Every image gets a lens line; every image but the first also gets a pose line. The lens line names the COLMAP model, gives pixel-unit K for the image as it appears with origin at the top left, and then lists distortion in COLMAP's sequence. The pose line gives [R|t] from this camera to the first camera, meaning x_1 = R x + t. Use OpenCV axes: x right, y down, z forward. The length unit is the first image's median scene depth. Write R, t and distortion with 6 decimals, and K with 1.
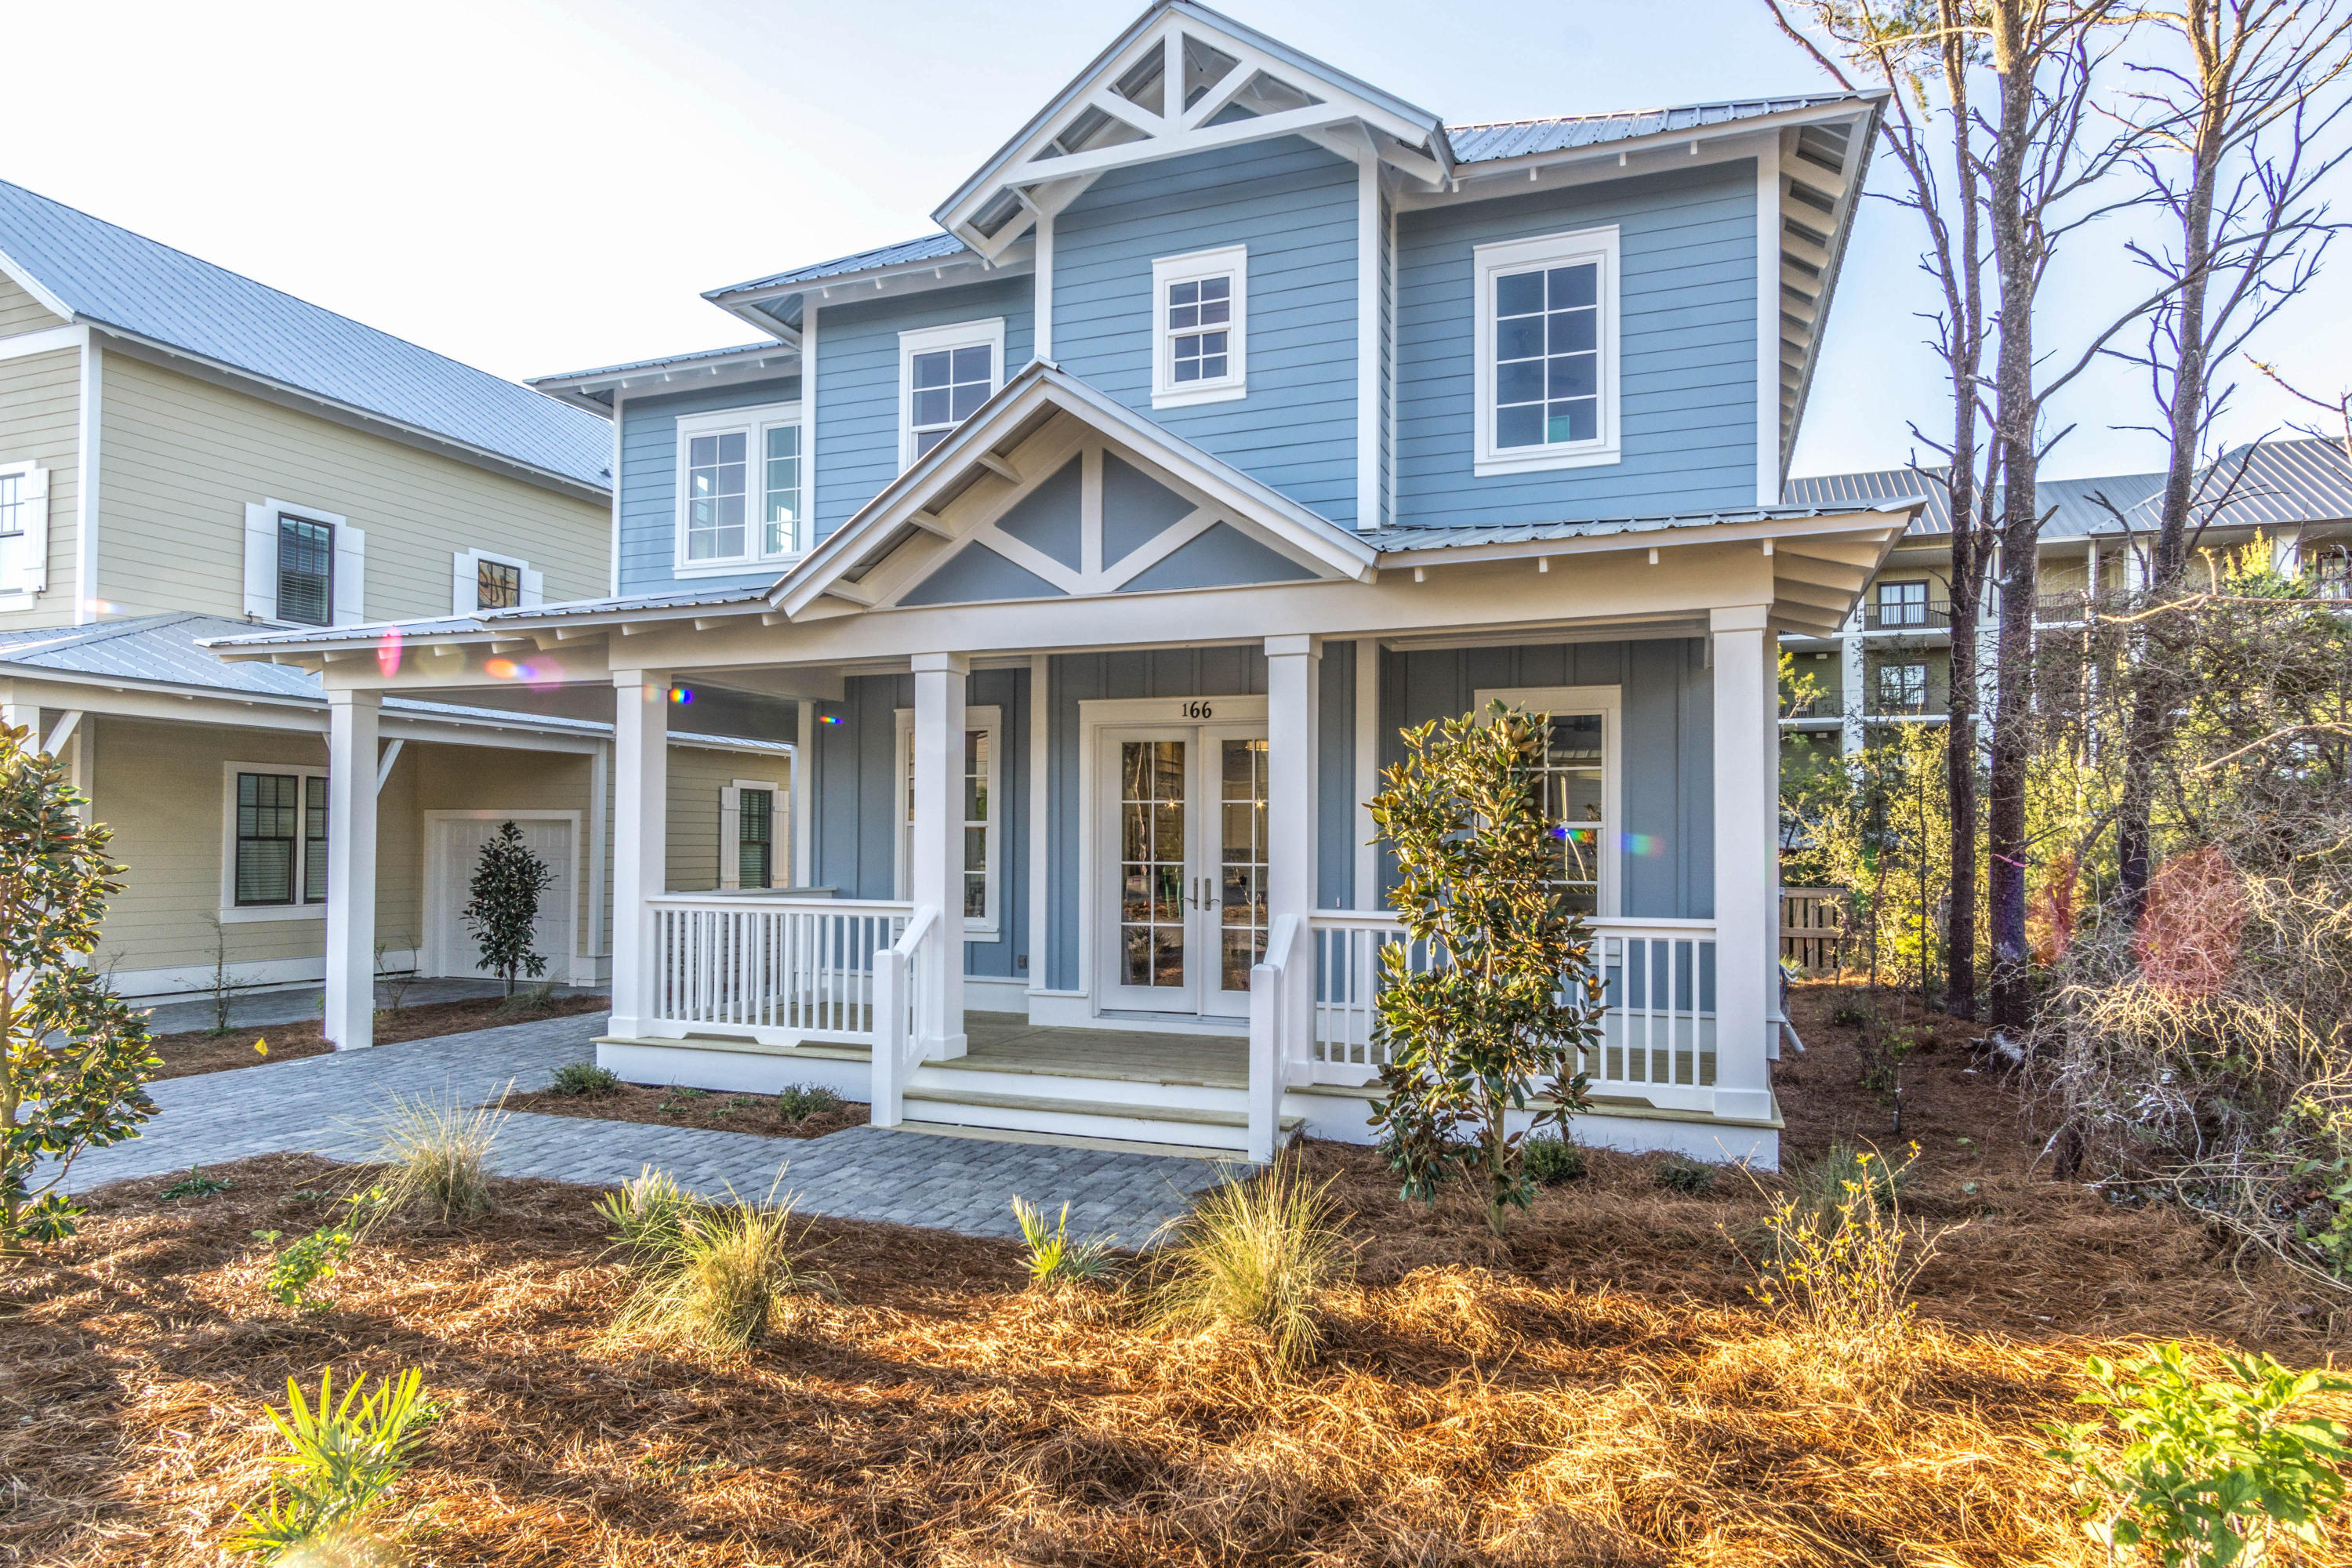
lens RADIAL K [[1301.8, 0, 1177.6], [0, 1301.8, 817.8], [0, 0, 1]] dist [-0.002342, -0.000236]
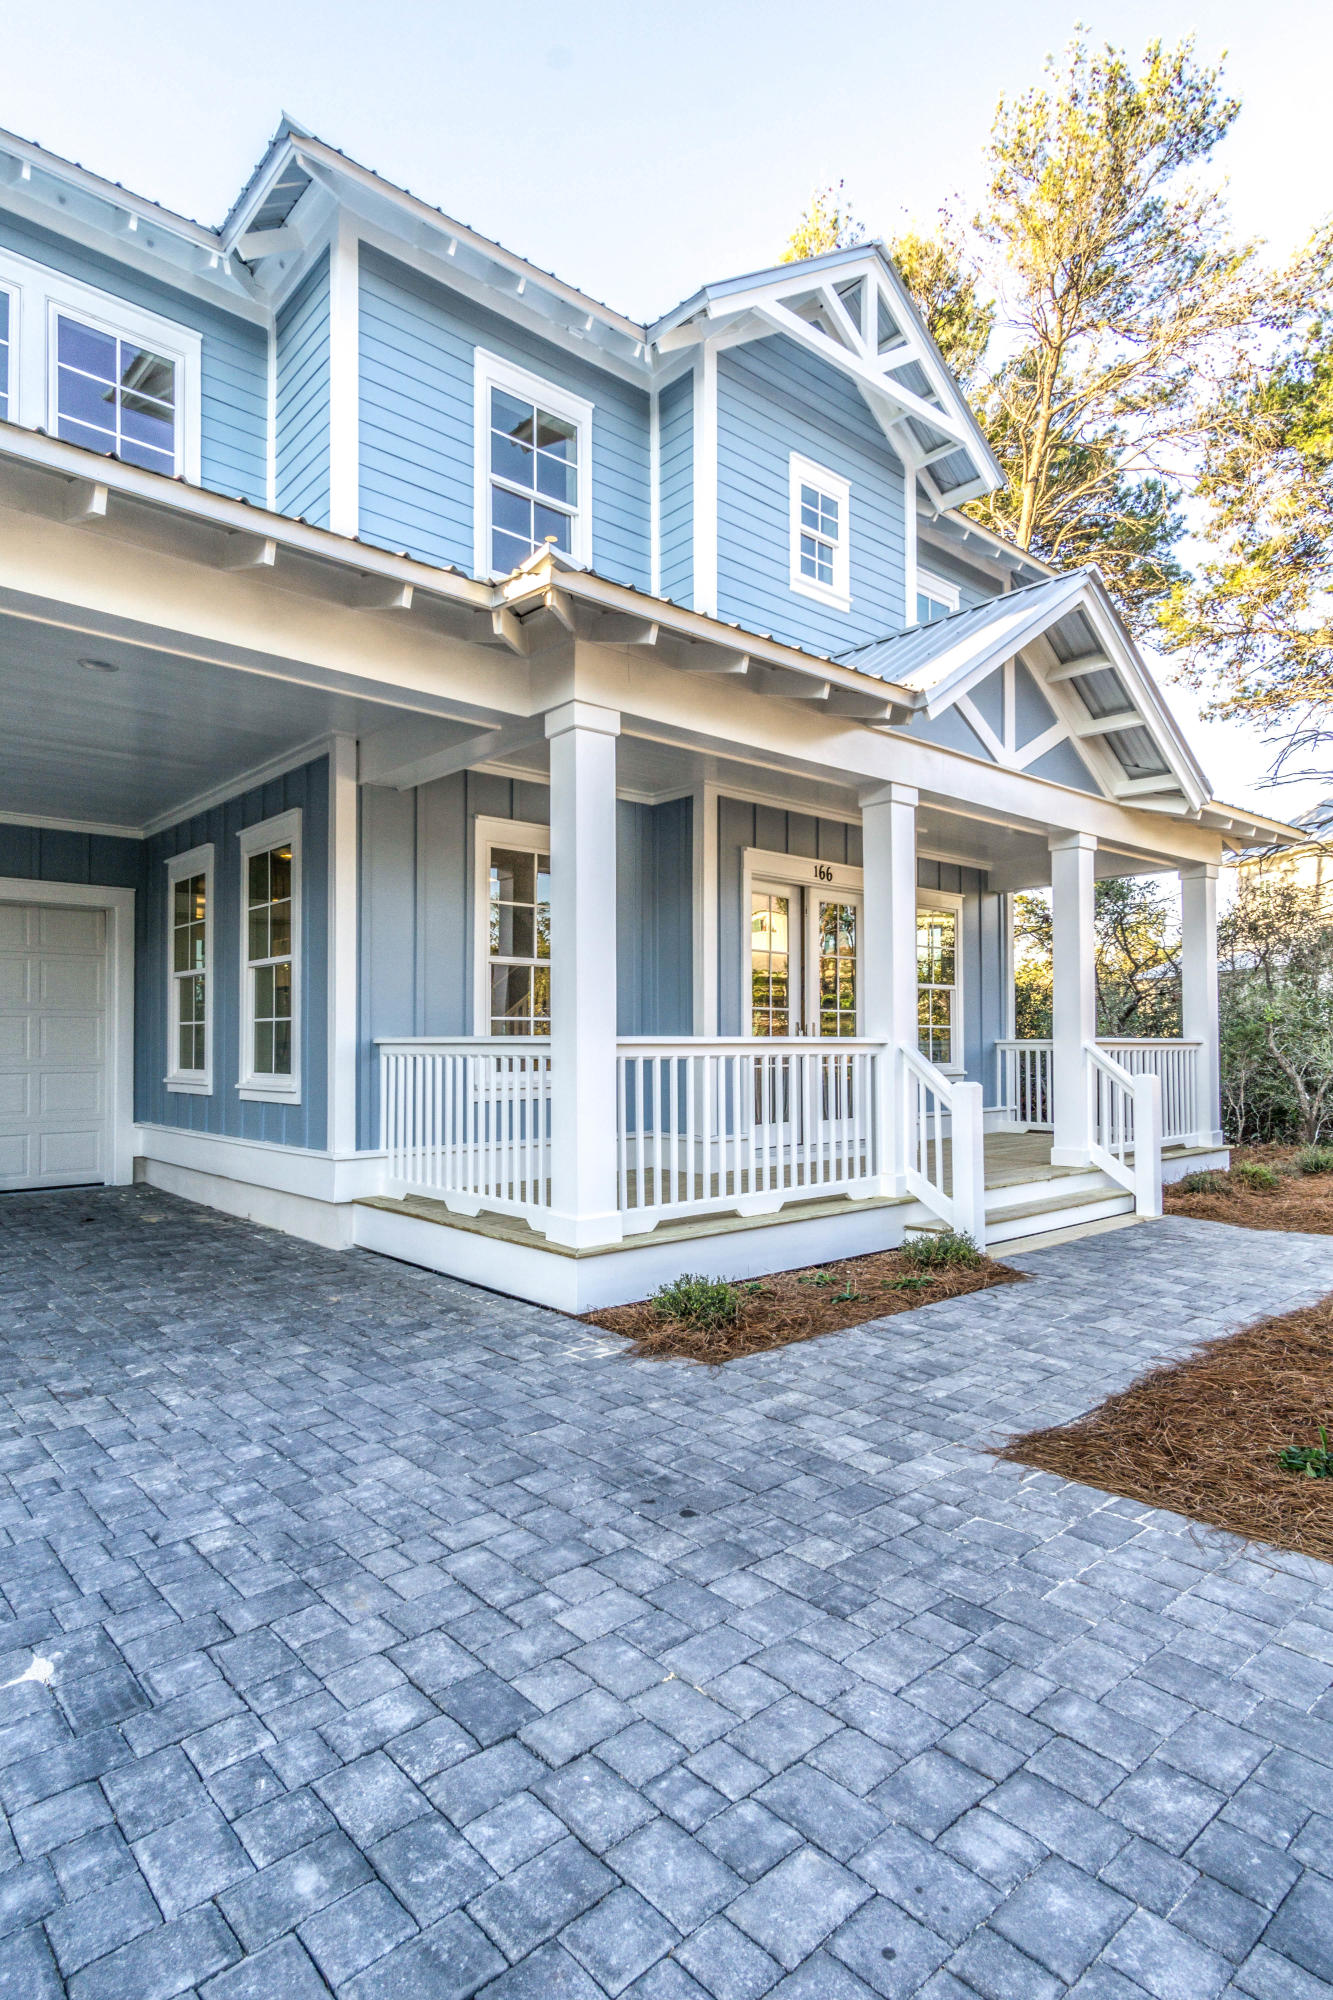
lens RADIAL K [[1067.7, 0, 666.5], [0, 1067.7, 1000.0], [0, 0, 1]] dist [0.007253, 0.002044]
pose [[0.458688, 0.029504, 0.888108, -0.866473], [-0.021742, 0.999522, -0.021976, 0.050807], [-0.888332, -0.009229, 0.459110, 0.696665]]
